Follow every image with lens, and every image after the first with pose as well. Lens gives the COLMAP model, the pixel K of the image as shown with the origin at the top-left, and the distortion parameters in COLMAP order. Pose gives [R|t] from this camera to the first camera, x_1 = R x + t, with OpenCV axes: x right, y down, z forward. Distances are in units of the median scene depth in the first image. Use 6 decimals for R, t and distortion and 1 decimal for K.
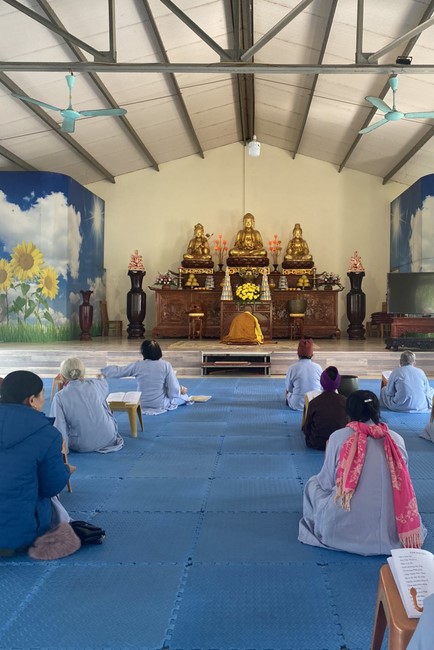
lens RADIAL K [[516.1, 0, 263.2], [0, 516.1, 307.0], [0, 0, 1]] dist [0.072873, -0.087560]
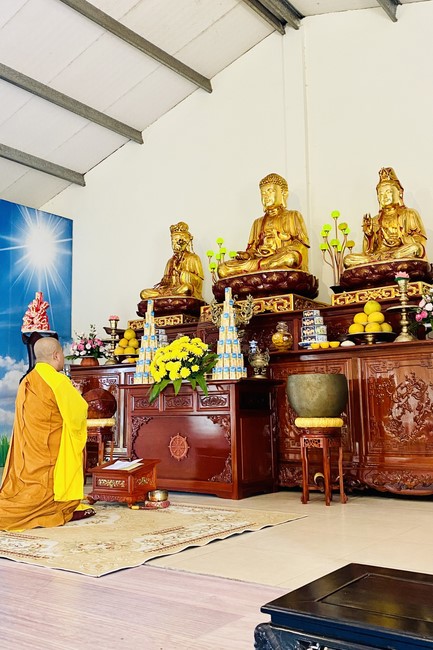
lens RADIAL K [[632.5, 0, 199.9], [0, 632.5, 326.6], [0, 0, 1]] dist [0.144093, -0.000810]
pose [[0.785632, -0.097170, -0.611016, 0.250419], [0.026543, 0.991974, -0.123626, 0.003657], [0.618124, 0.080906, 0.781906, 0.613920]]
